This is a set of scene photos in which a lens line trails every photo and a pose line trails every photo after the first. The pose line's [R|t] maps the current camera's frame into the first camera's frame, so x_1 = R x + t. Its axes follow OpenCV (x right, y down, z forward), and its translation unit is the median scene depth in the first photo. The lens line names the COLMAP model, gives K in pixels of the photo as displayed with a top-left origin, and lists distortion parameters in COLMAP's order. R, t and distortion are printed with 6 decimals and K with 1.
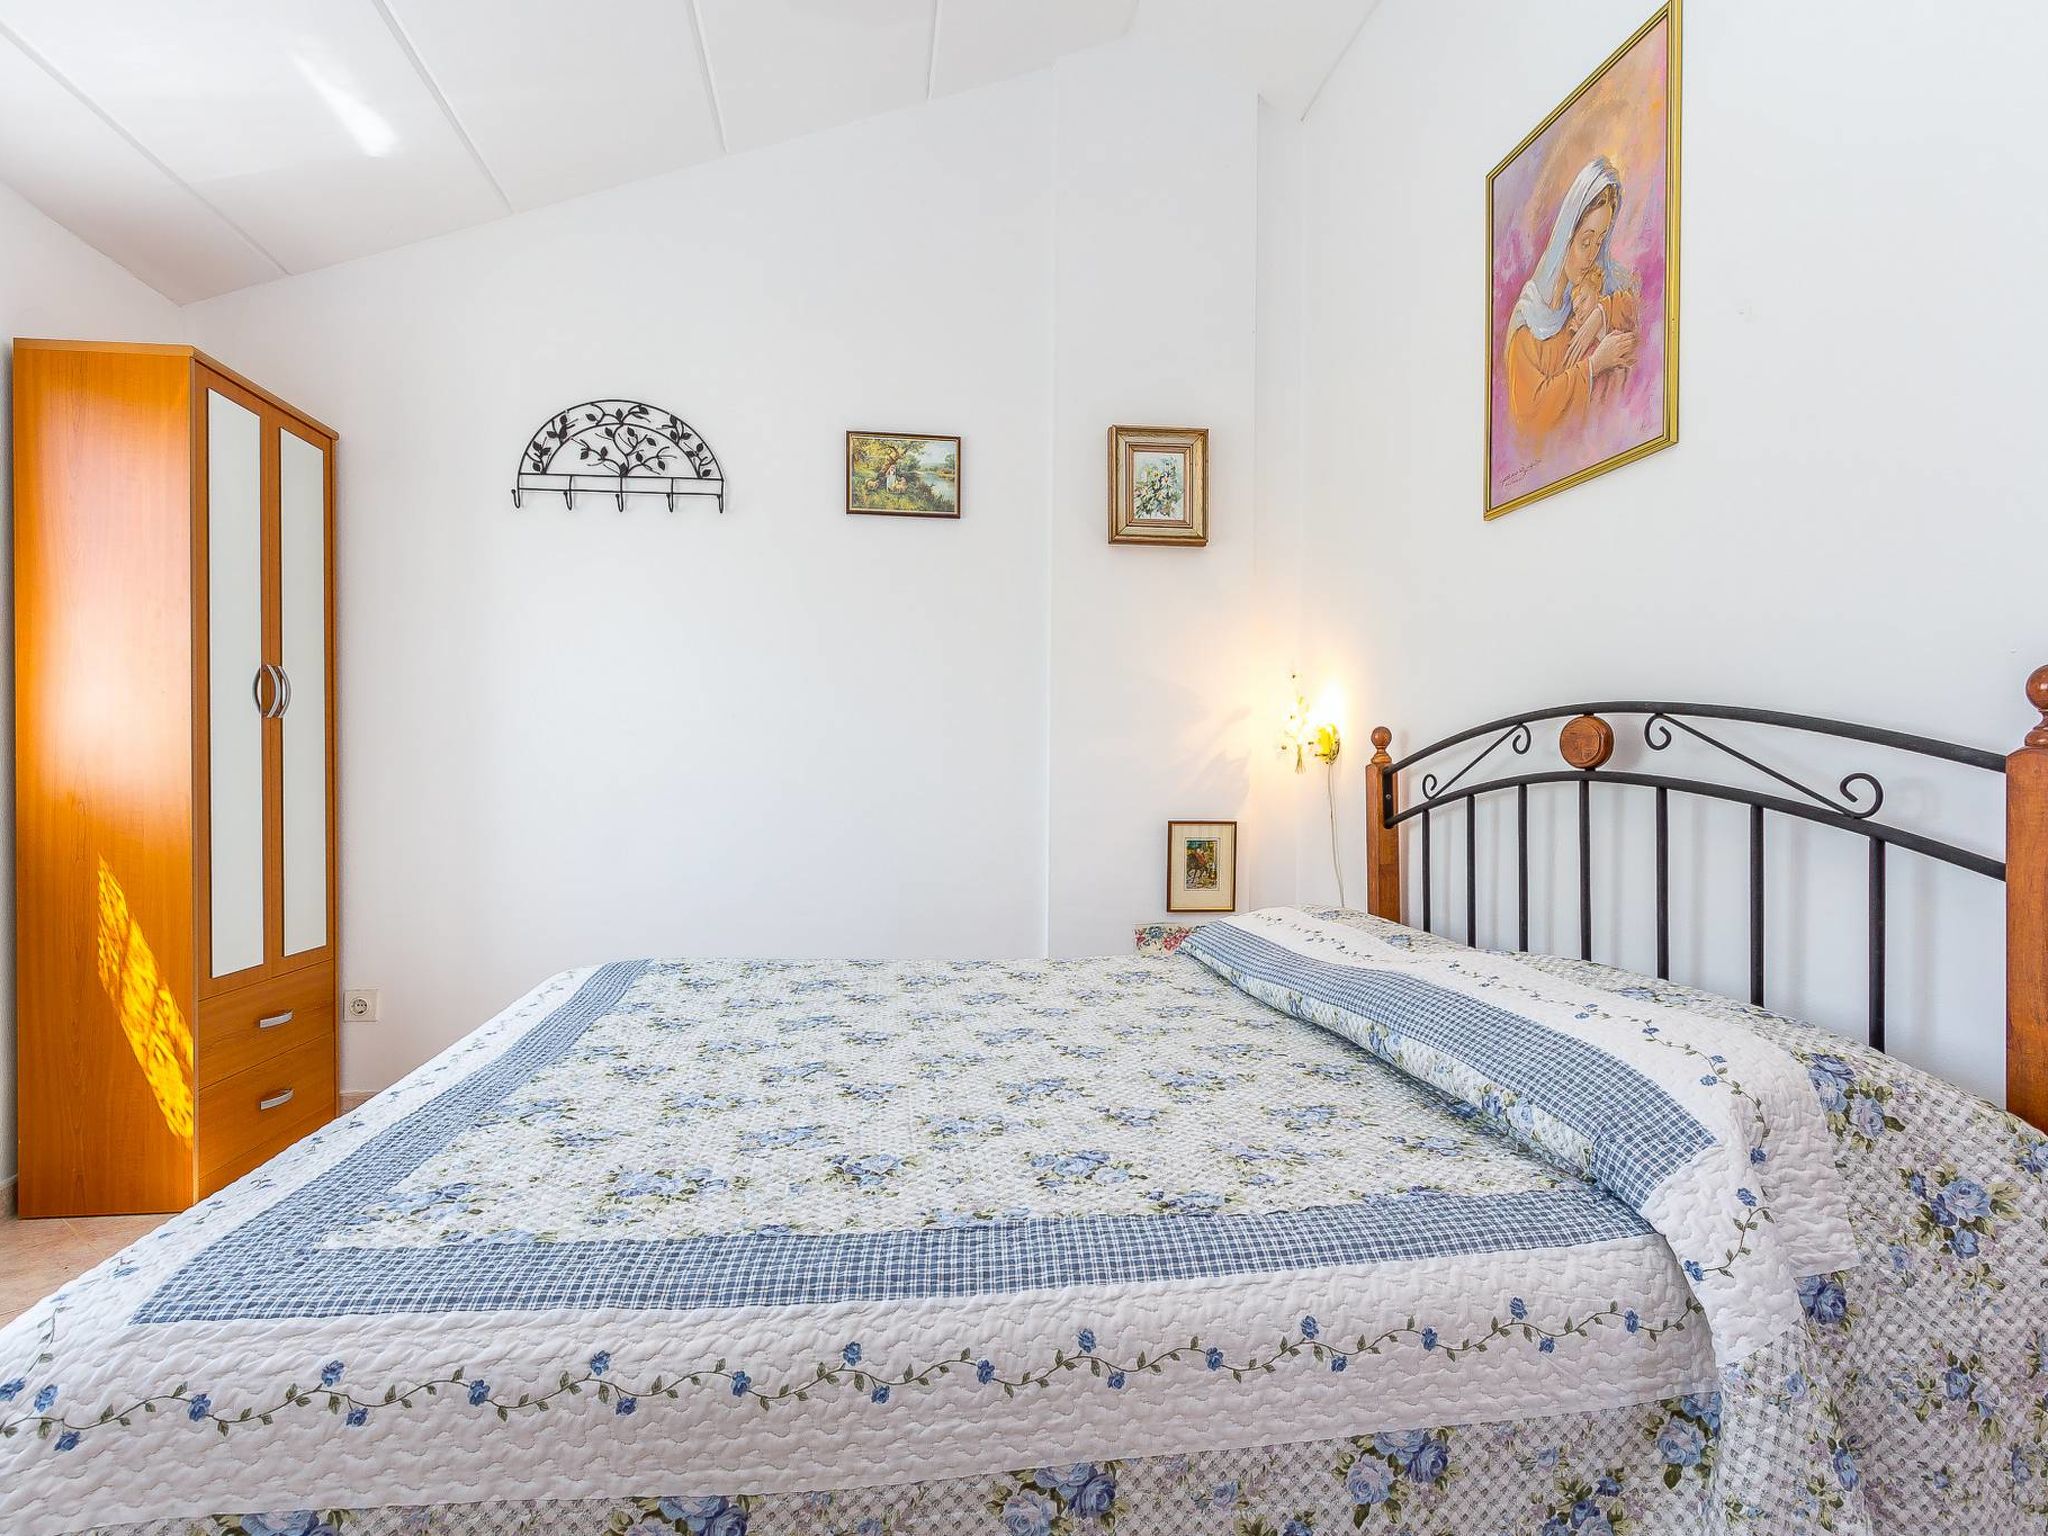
lens RADIAL K [[1083.0, 0, 1017.3], [0, 1083.0, 783.0], [0, 0, 1]] dist [0.002759, 0.001344]
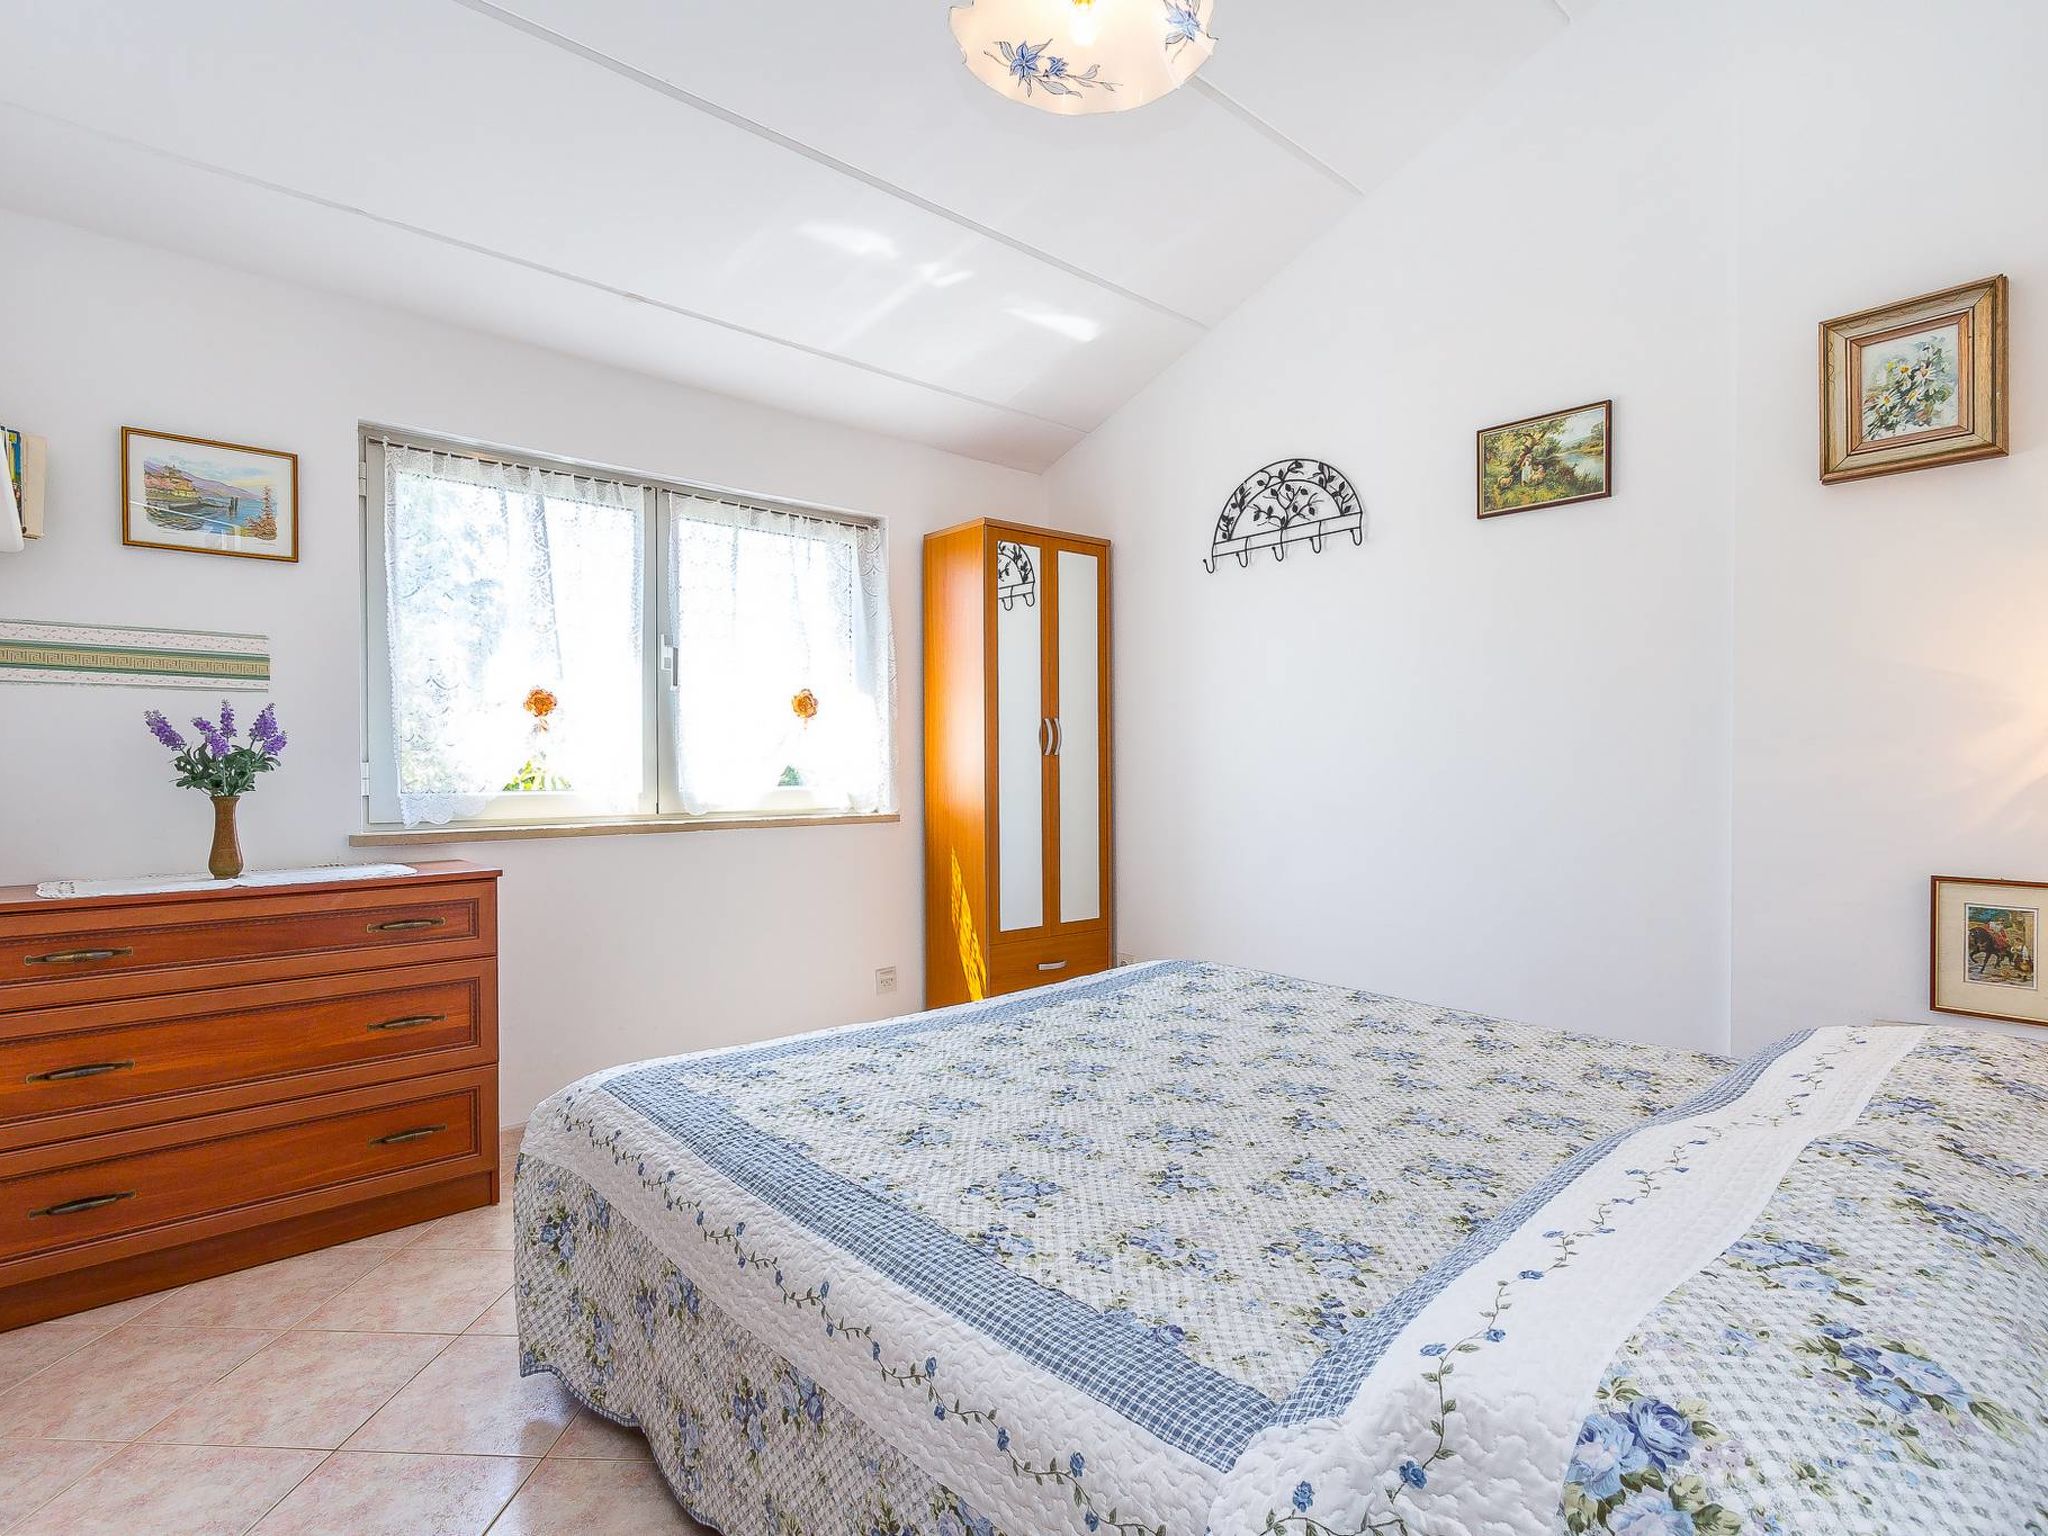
lens RADIAL K [[1083.0, 0, 1017.5], [0, 1083.0, 761.0], [0, 0, 1]] dist [0.002759, 0.001344]
pose [[0.537952, -0.007331, -0.842944, 0.431206], [0.005213, 0.999972, -0.005370, -0.038002], [0.842960, -0.001506, 0.537975, 0.165024]]
